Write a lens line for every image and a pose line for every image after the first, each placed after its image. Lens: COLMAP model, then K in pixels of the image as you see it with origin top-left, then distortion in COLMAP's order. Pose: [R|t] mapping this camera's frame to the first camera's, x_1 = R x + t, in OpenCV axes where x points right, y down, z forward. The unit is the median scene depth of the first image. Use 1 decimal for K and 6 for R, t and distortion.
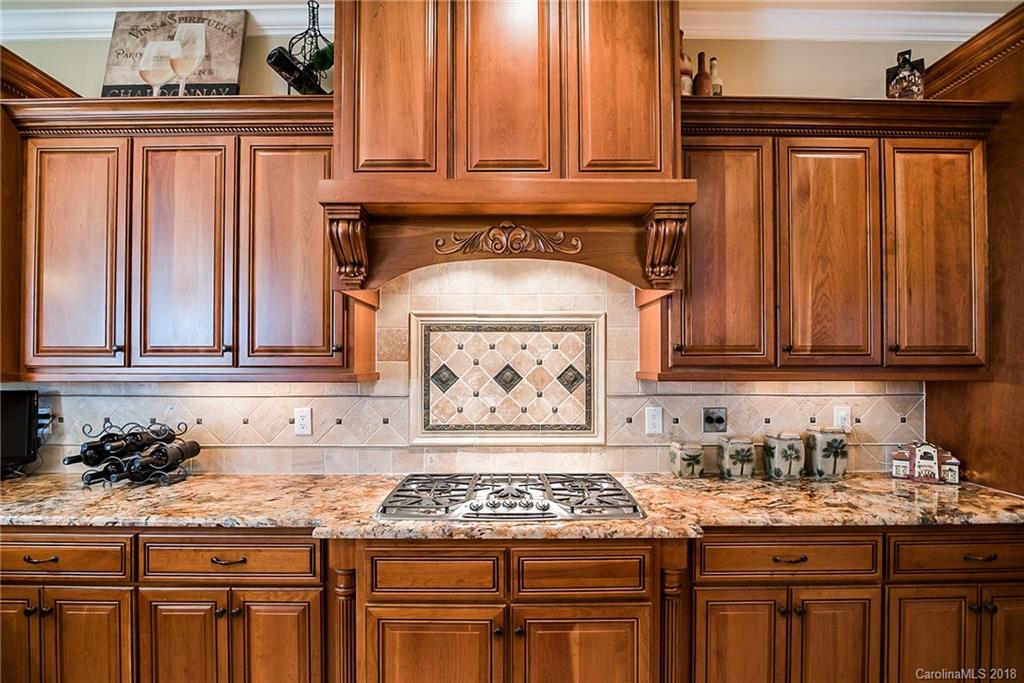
lens RADIAL K [[475.8, 0, 524.5], [0, 475.8, 358.4], [0, 0, 1]] dist [-0.016920, -0.000111]
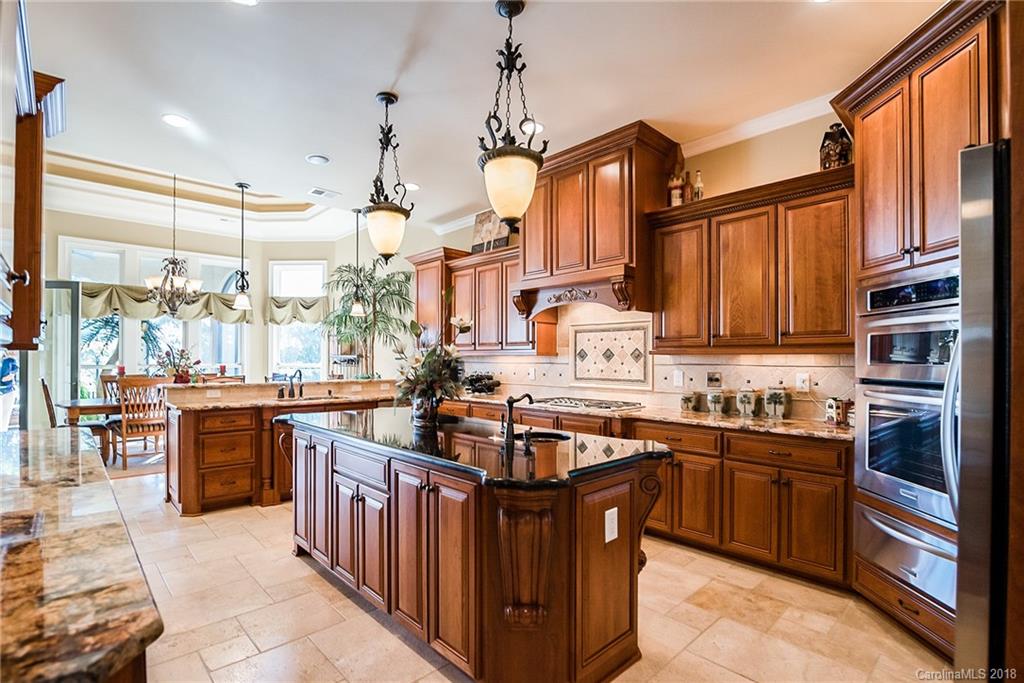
lens RADIAL K [[475.8, 0, 510.6], [0, 475.8, 350.8], [0, 0, 1]] dist [-0.016920, -0.000111]
pose [[0.694070, -0.011126, -0.719821, 1.229202], [0.004946, 0.999931, -0.010686, 0.047173], [0.719890, 0.003856, 0.694077, -0.747049]]
